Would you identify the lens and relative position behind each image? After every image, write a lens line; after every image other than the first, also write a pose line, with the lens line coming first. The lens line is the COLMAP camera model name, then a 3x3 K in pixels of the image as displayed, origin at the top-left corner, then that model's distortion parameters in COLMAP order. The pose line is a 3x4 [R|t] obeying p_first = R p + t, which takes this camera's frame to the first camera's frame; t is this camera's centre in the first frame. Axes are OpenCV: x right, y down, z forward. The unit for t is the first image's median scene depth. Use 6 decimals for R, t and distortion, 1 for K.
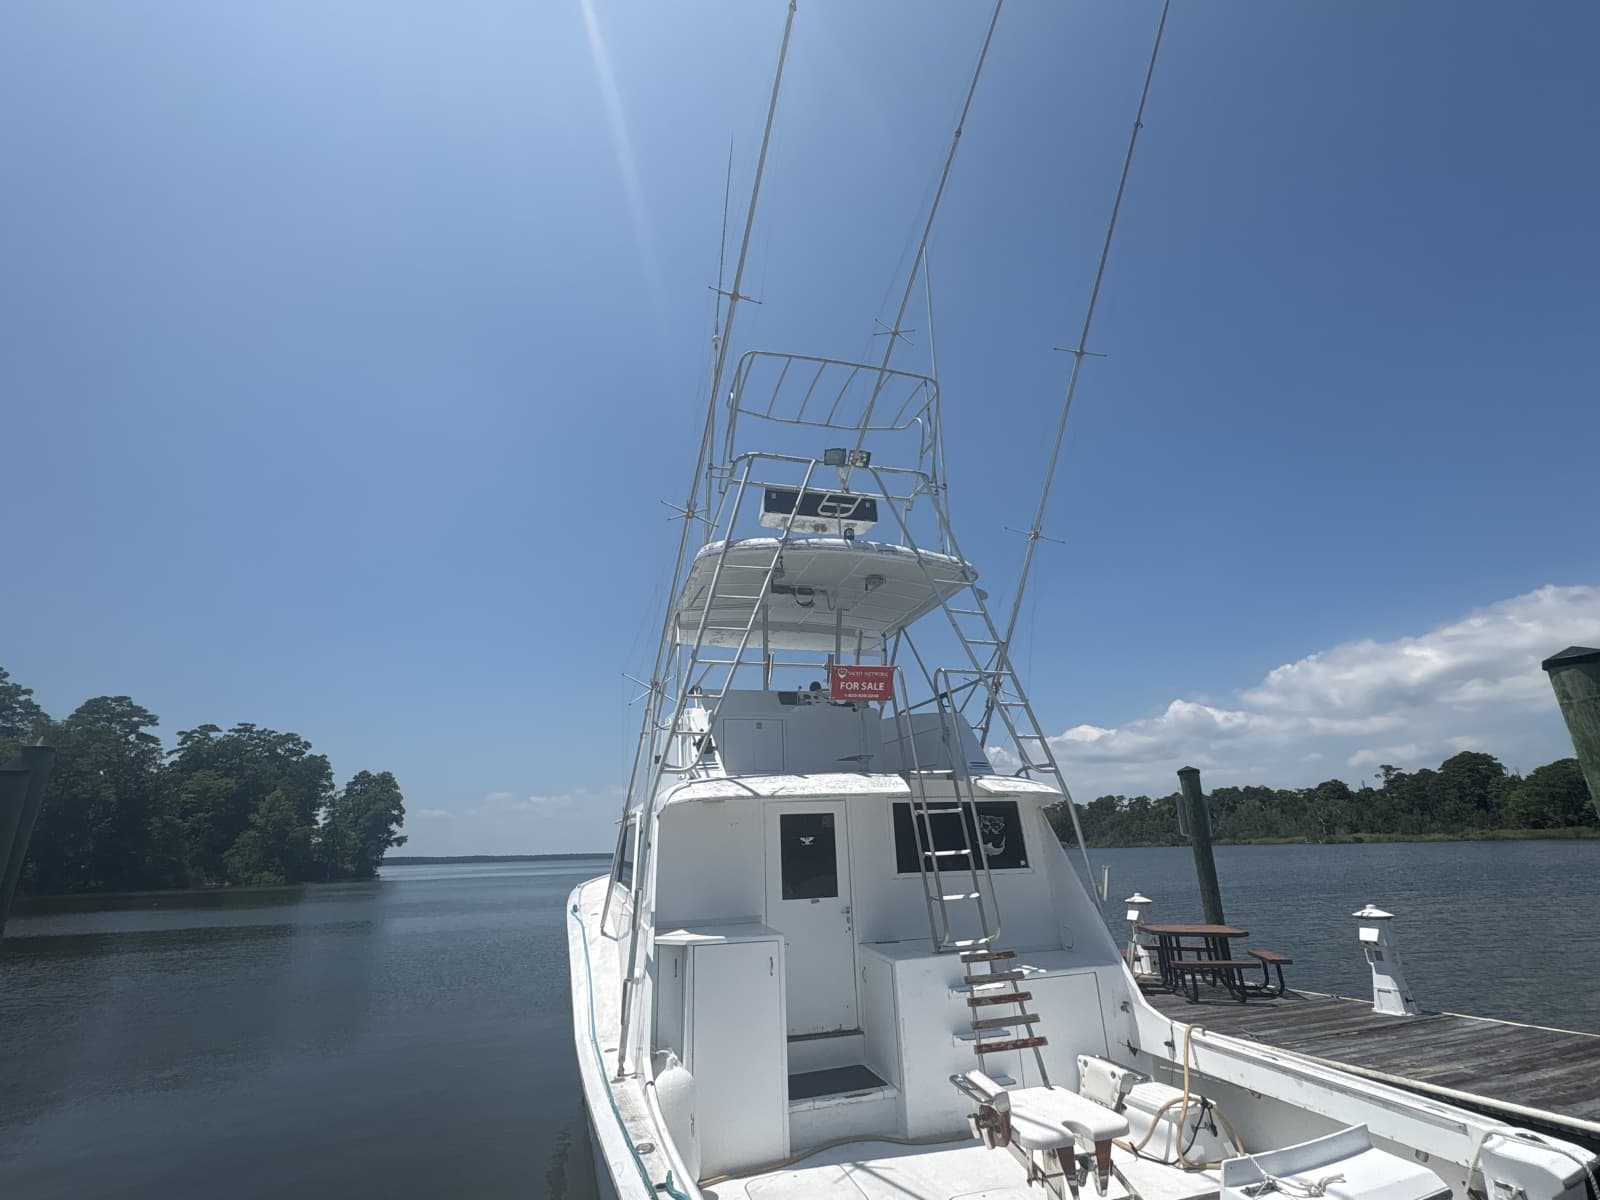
lens RADIAL K [[741.9, 0, 800.2], [0, 741.9, 599.5], [0, 0, 1]] dist [0.002085, -0.000675]
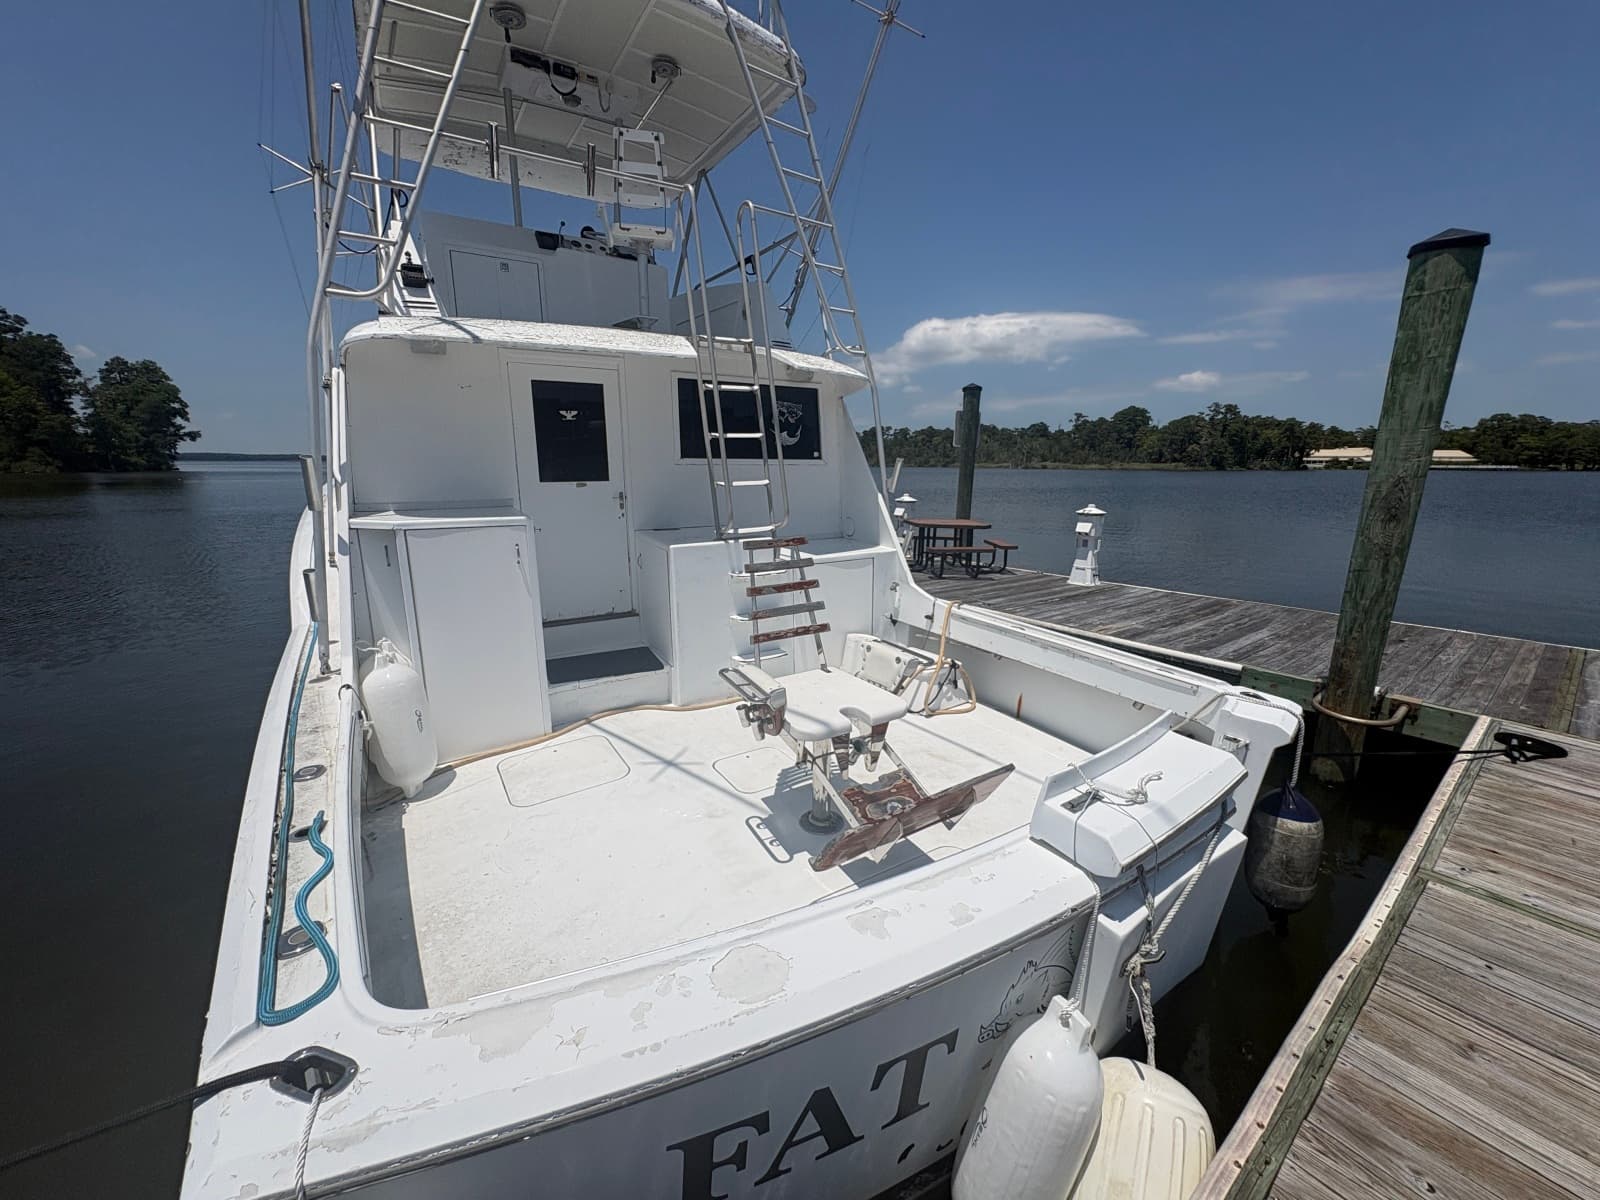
lens RADIAL K [[639.9, 0, 798.9], [0, 639.9, 599.0], [0, 0, 1]] dist [-0.000105, 0.000832]
pose [[0.964730, -0.022089, 0.262312, 0.045714], [-0.114547, 0.861963, 0.493862, 0.087464], [-0.237012, -0.506490, 0.829031, 0.180896]]
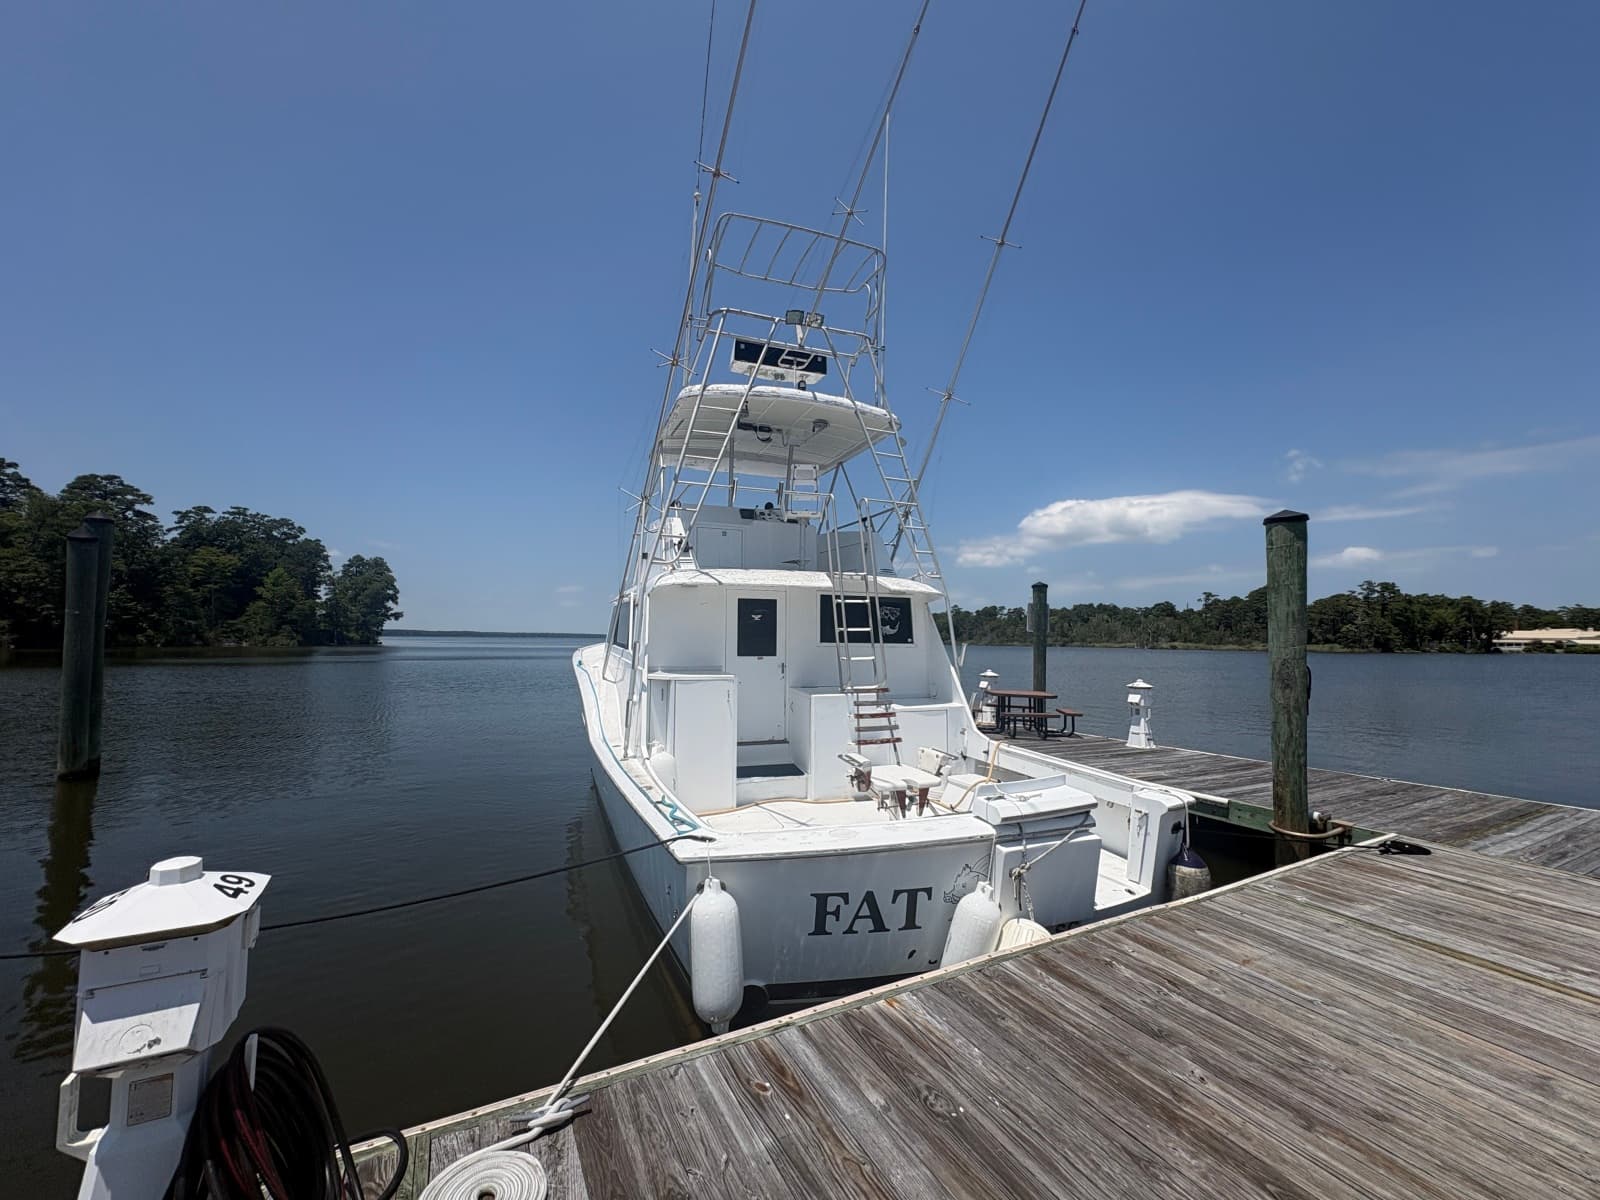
lens RADIAL K [[639.9, 0, 800.7], [0, 639.9, 596.7], [0, 0, 1]] dist [-0.000105, 0.000832]
pose [[0.994928, 0.045836, 0.089540, -0.012313], [-0.067268, 0.965004, 0.253460, -0.015043], [-0.074789, -0.258197, 0.963193, -0.104706]]
